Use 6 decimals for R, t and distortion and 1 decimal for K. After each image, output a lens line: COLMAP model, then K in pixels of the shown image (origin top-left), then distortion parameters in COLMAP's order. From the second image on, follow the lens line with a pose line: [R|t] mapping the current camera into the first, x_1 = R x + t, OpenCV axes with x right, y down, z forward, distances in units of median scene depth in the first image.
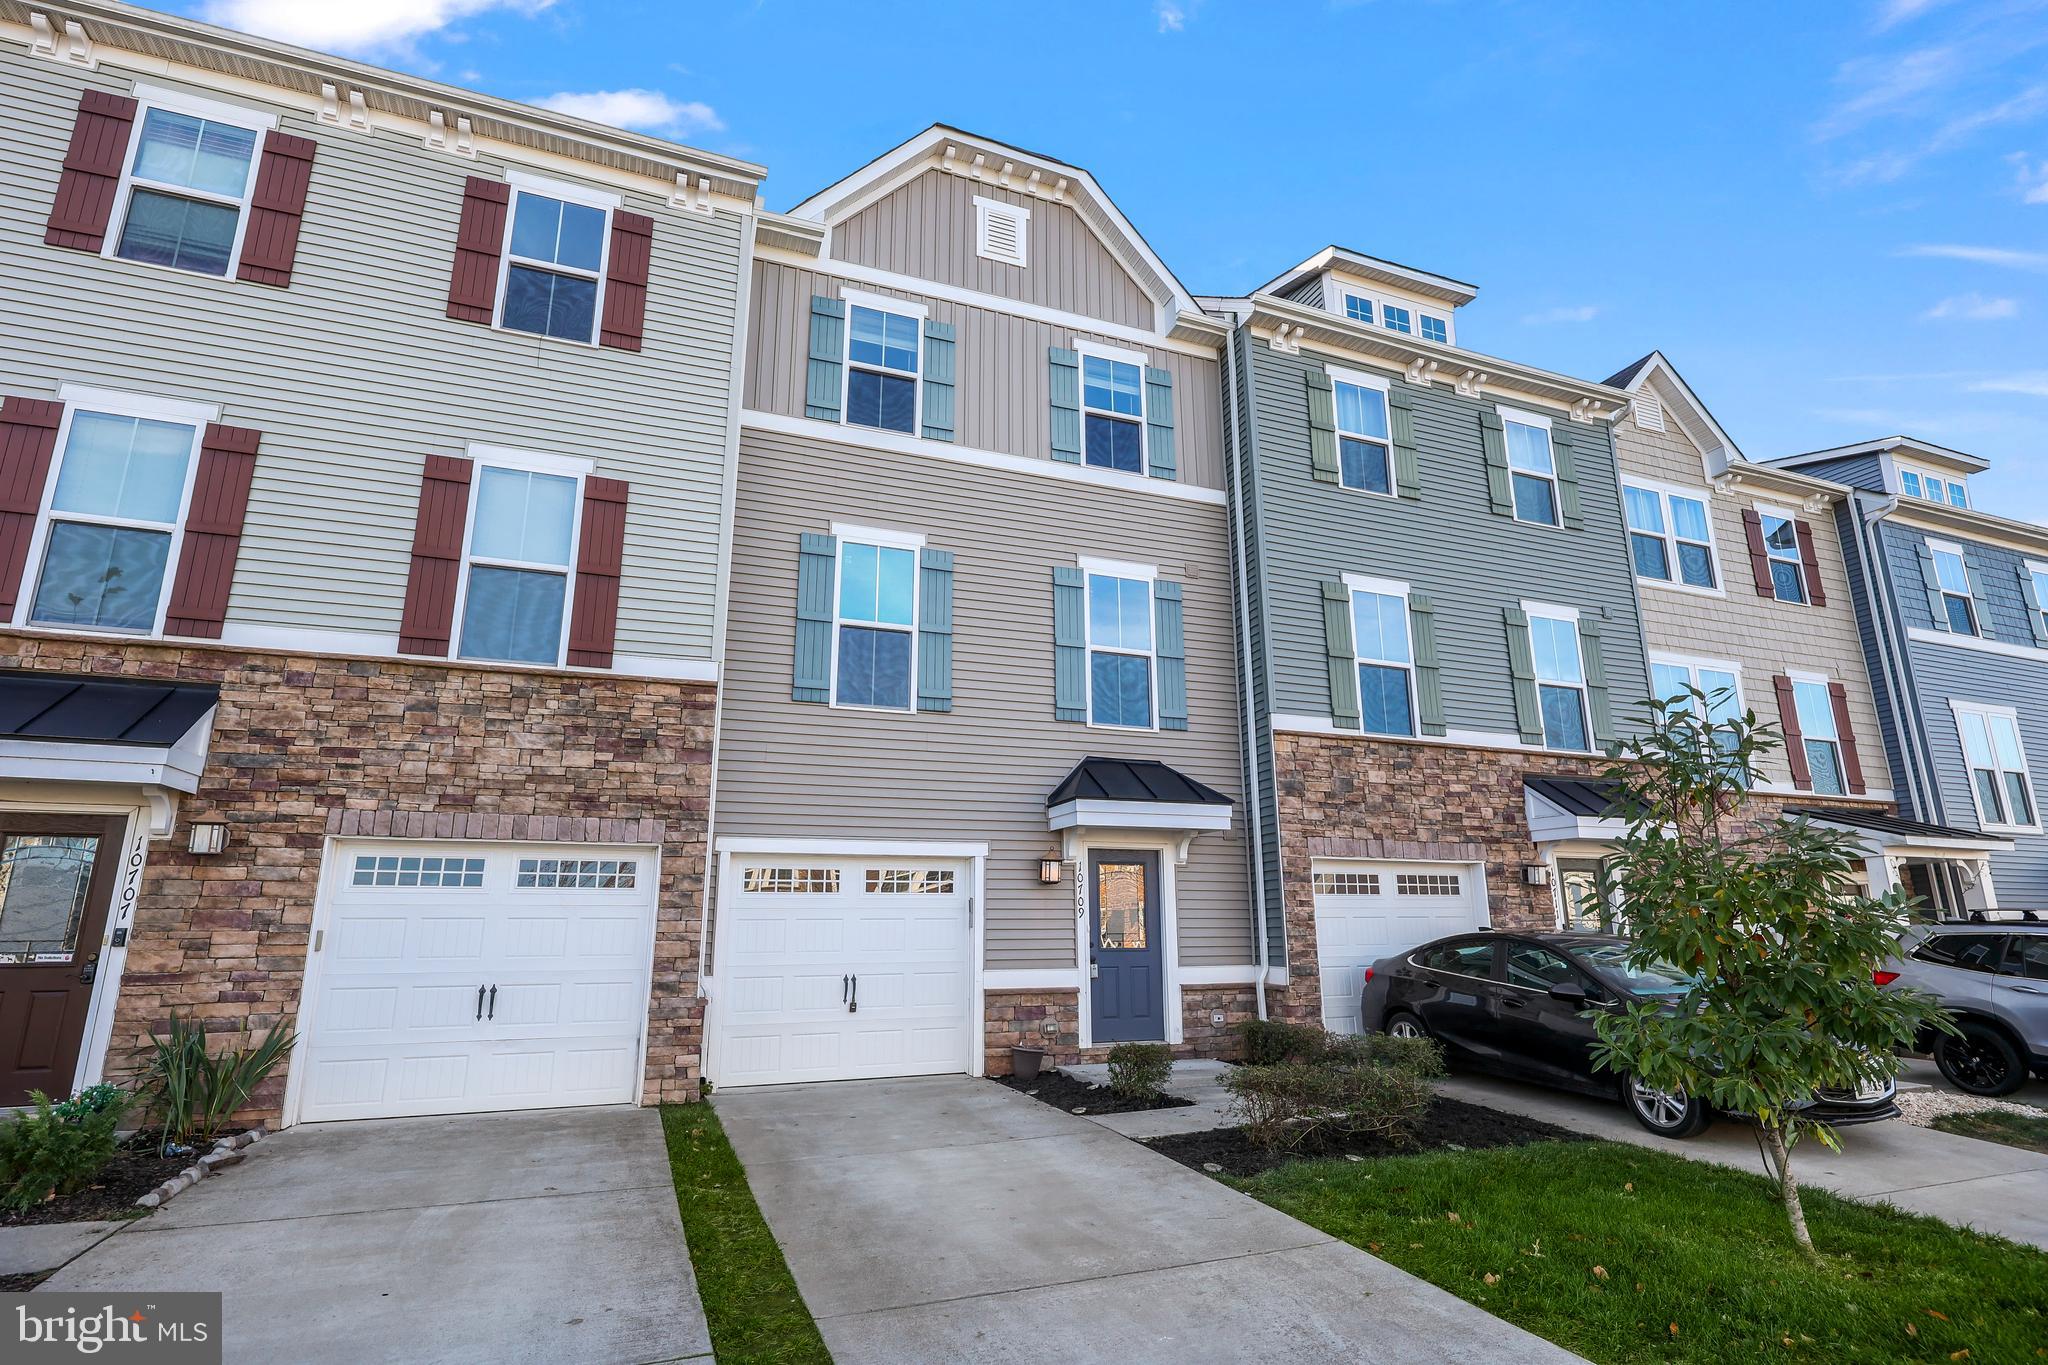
lens RADIAL K [[1038.4, 0, 1025.9], [0, 1038.4, 681.9], [0, 0, 1]] dist [-0.007475, 0.000454]
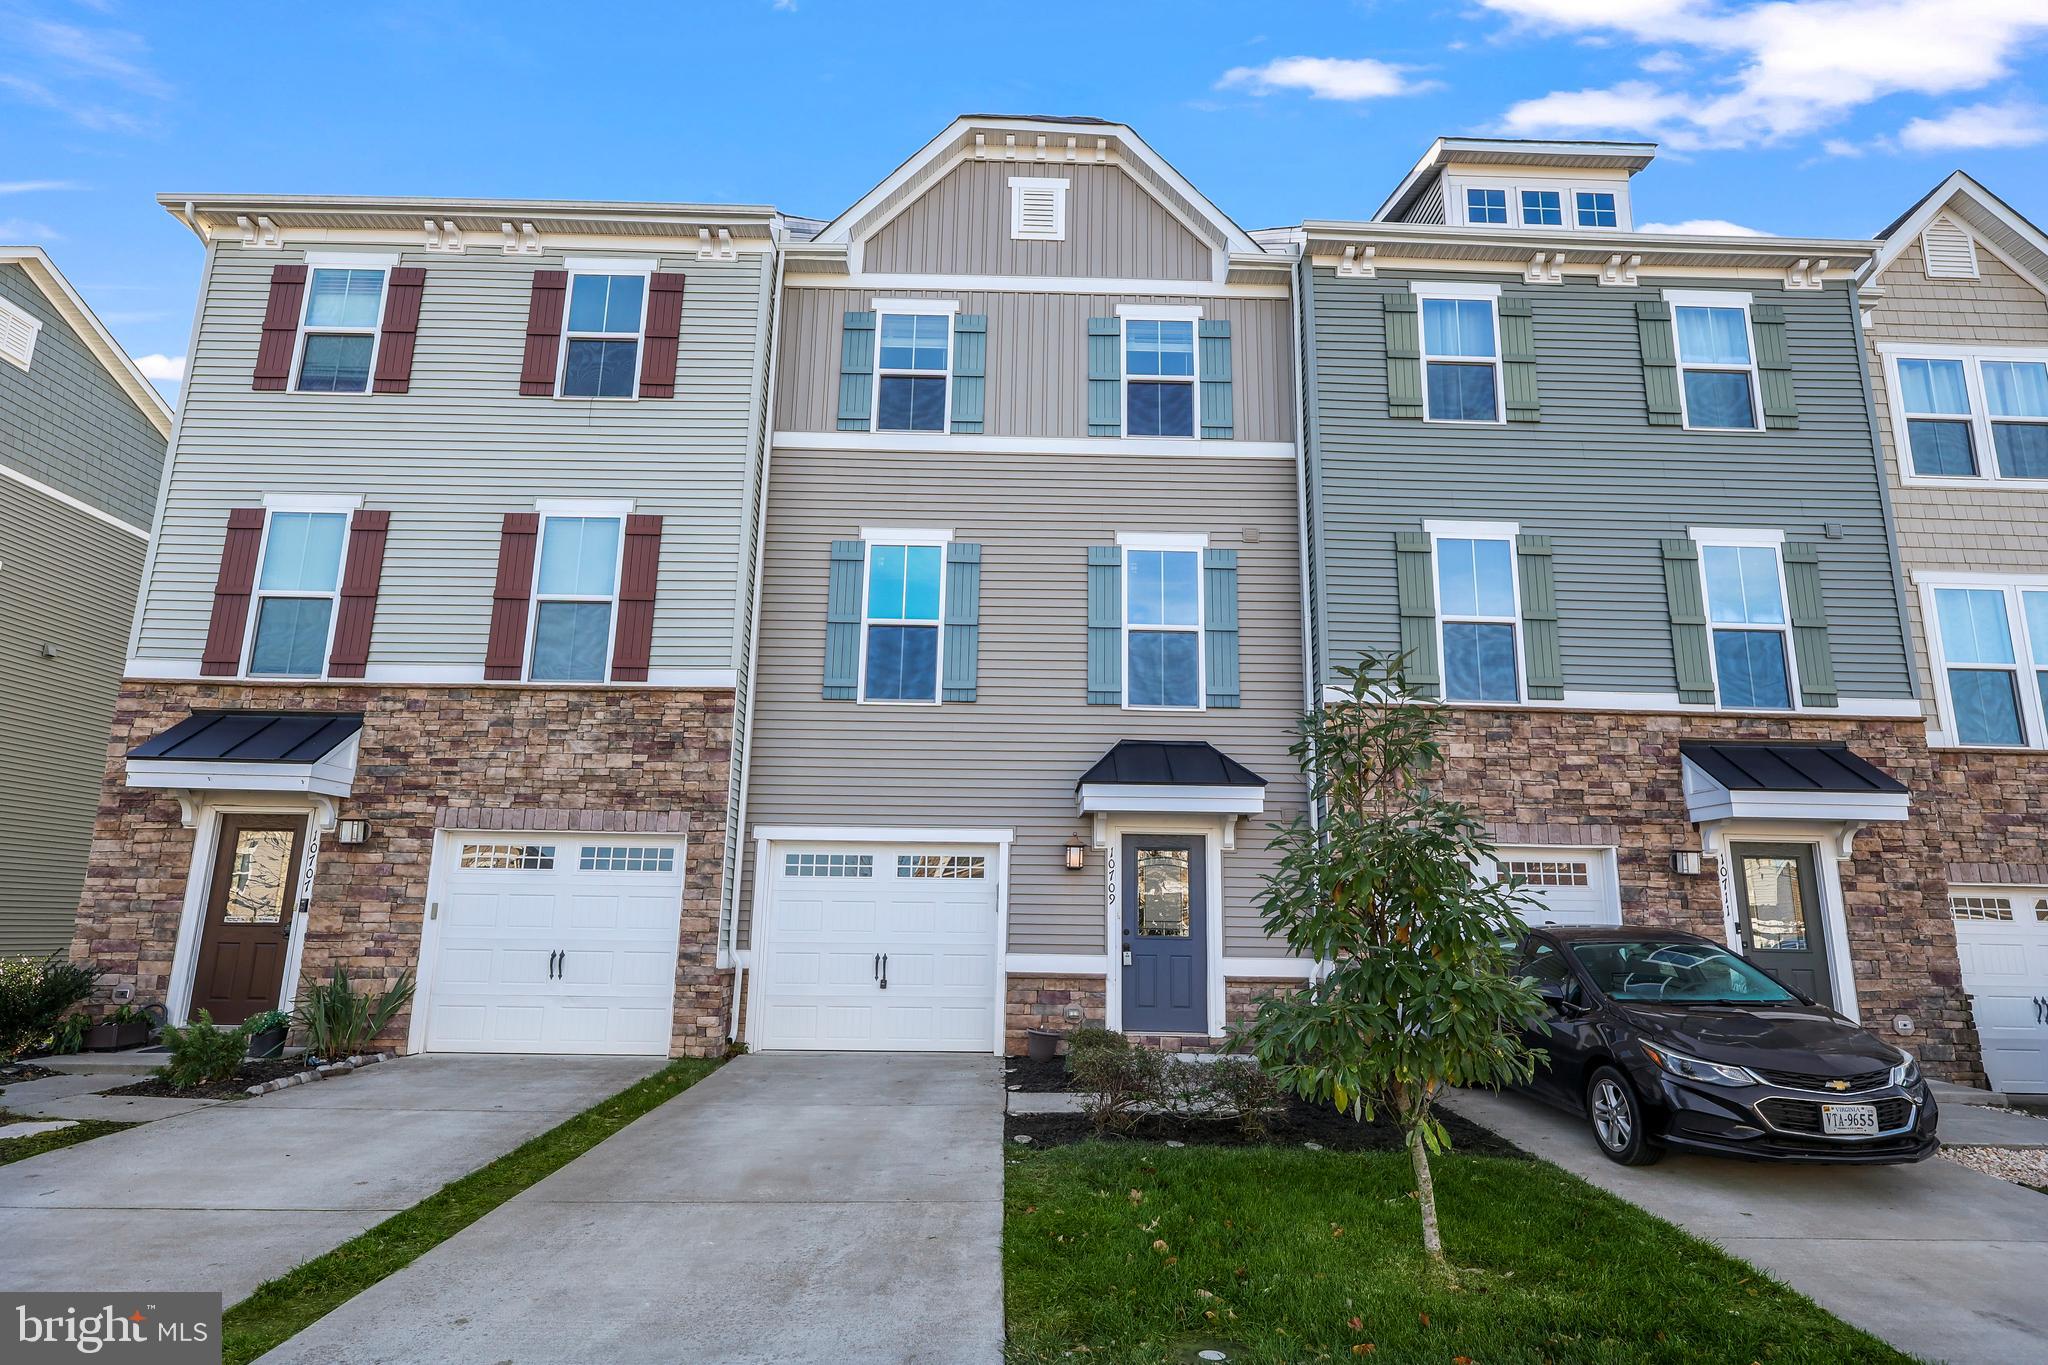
lens RADIAL K [[1114.4, 0, 1025.2], [0, 1114.4, 690.2], [0, 0, 1]] dist [-0.010524, -0.000487]
pose [[0.934569, -0.052107, -0.351946, 0.364315], [0.062714, 0.997854, 0.018798, -0.000129], [0.350211, -0.039640, 0.935832, -0.008039]]
